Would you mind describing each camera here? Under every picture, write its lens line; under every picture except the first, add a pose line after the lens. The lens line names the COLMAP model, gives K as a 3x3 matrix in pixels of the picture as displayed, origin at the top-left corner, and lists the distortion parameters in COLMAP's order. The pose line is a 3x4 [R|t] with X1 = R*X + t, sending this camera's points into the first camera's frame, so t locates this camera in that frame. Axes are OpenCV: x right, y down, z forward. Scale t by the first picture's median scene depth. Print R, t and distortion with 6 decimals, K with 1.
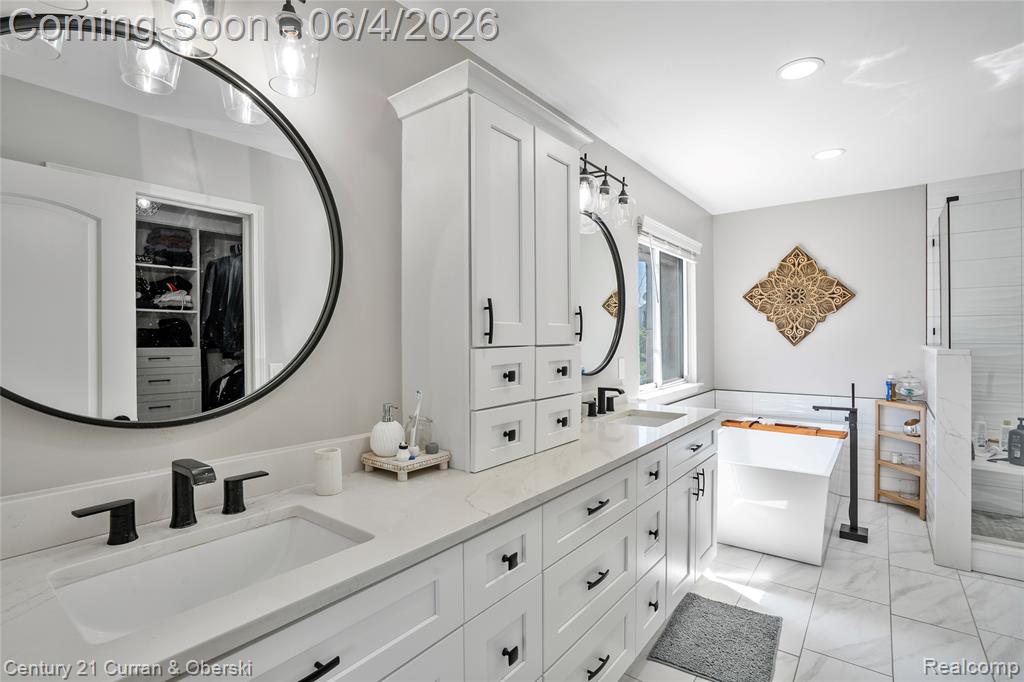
lens RADIAL K [[497.0, 0, 512.0], [0, 497.0, 341.0], [0, 0, 1]] dist [-0.003120, 0.000547]
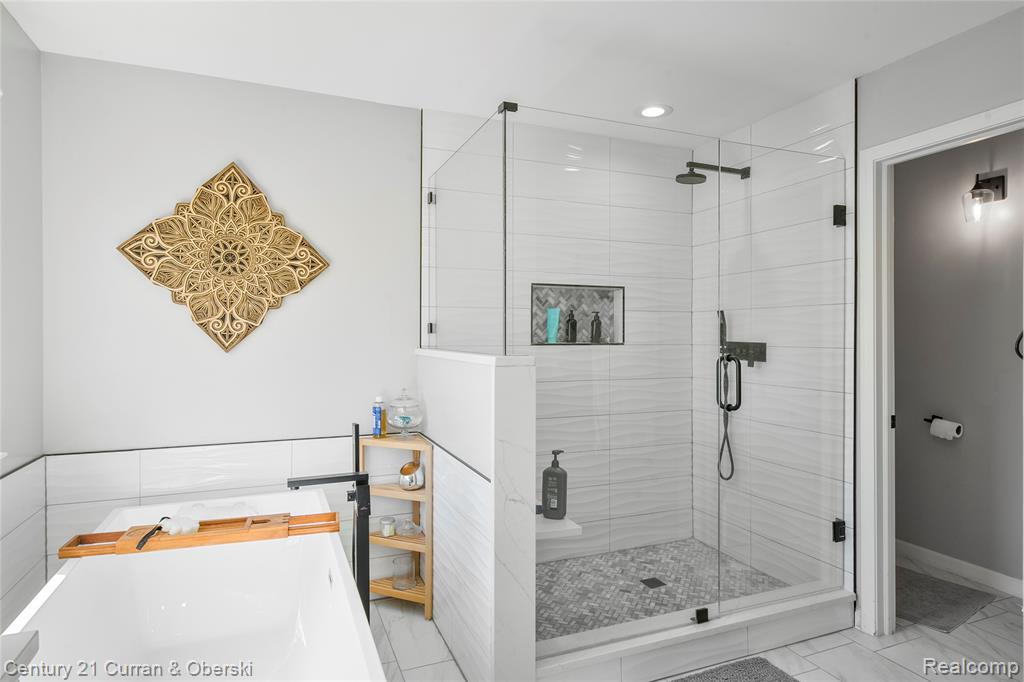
lens RADIAL K [[567.4, 0, 512.0], [0, 567.4, 341.0], [0, 0, 1]] dist [0.006430, 0.000194]
pose [[0.493624, 0.001679, 0.869674, 0.196667], [0.000243, 0.999998, -0.002068, -0.000329], [-0.869675, 0.001232, 0.493623, 0.446813]]
